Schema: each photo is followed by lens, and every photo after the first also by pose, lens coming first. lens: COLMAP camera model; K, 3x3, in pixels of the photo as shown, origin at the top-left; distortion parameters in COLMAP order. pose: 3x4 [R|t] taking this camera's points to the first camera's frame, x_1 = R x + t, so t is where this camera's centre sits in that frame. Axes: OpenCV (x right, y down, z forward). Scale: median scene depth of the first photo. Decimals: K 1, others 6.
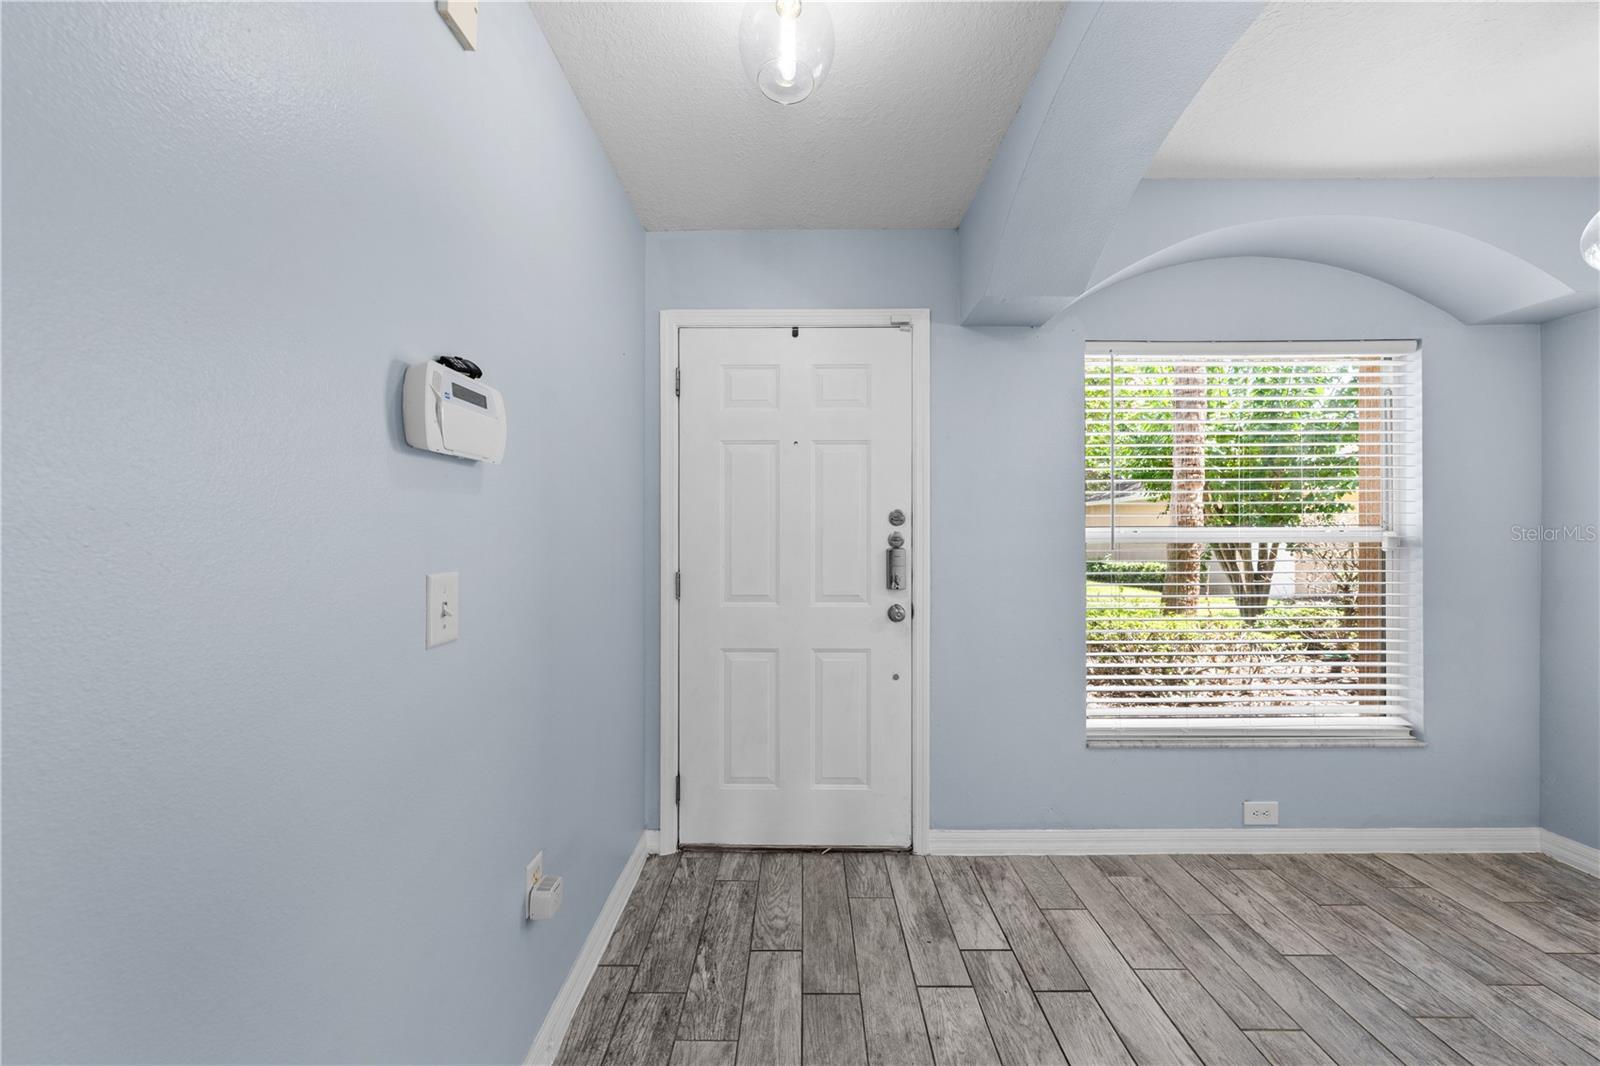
lens RADIAL K [[548.4, 0, 800.4], [0, 548.4, 528.6], [0, 0, 1]] dist [-0.005396, 0.000230]
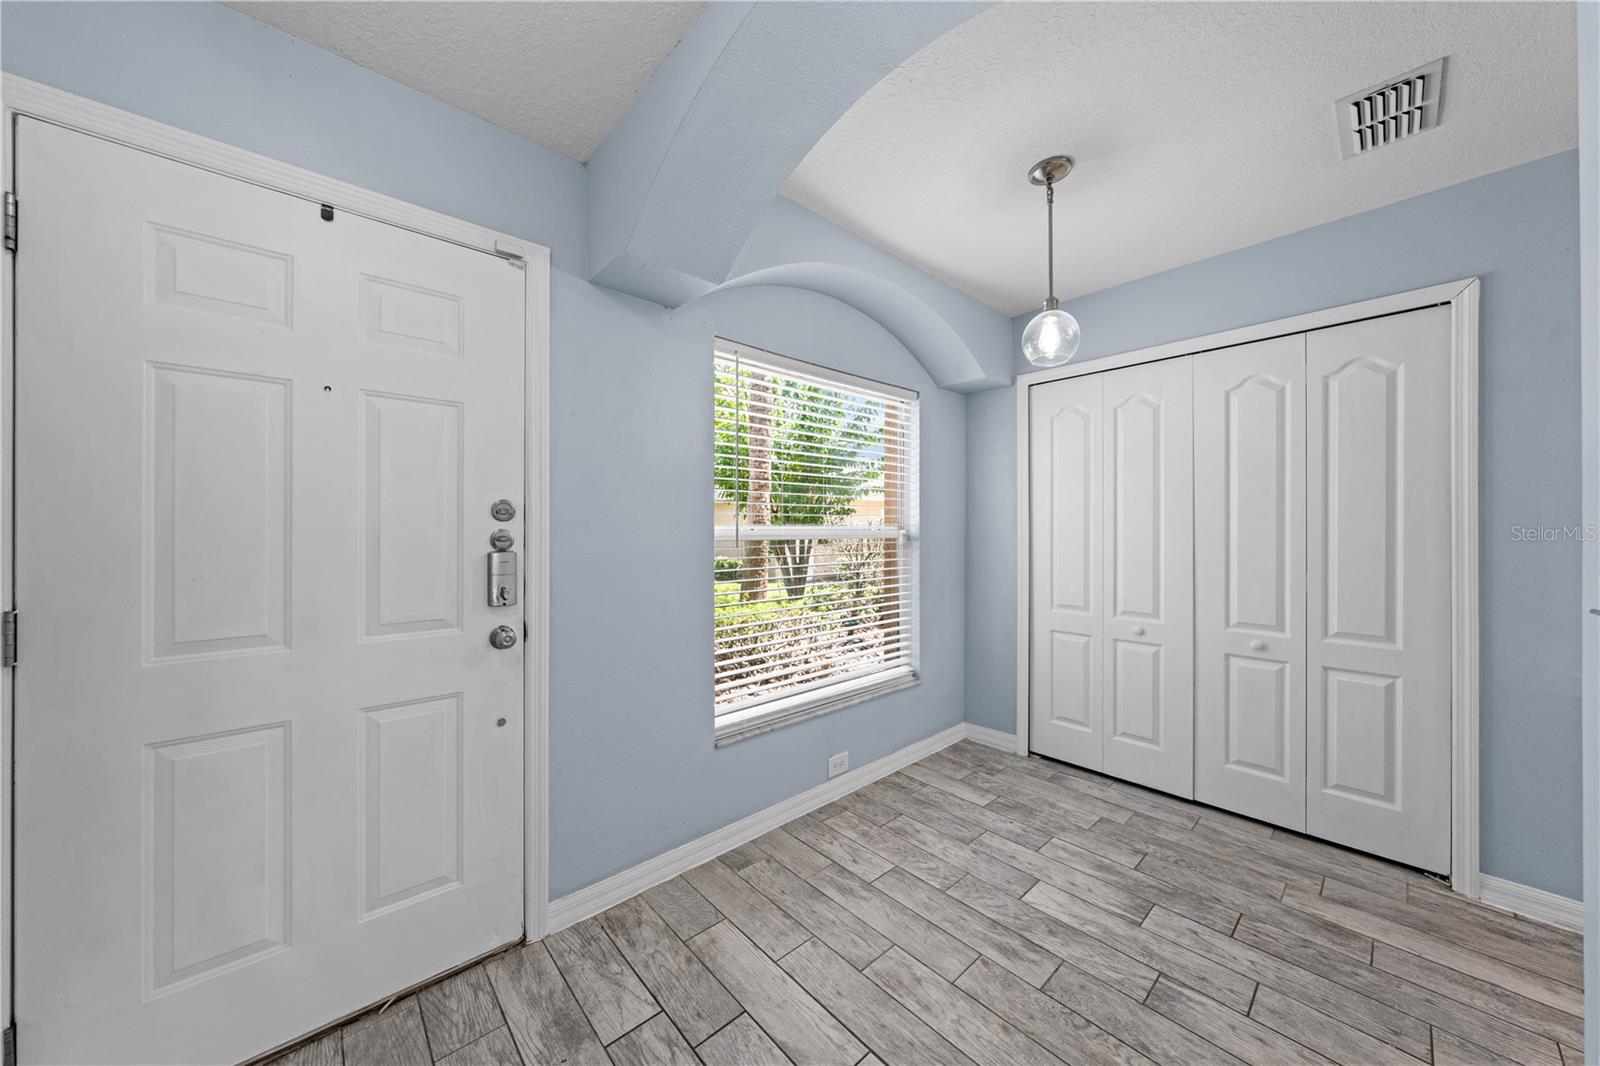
lens RADIAL K [[548.4, 0, 800.4], [0, 548.4, 528.6], [0, 0, 1]] dist [-0.005396, 0.000230]
pose [[0.735786, 0.002476, 0.677210, -0.034235], [-0.006339, 0.999975, 0.003230, -0.000187], [-0.677185, -0.006669, 0.735783, 0.172753]]
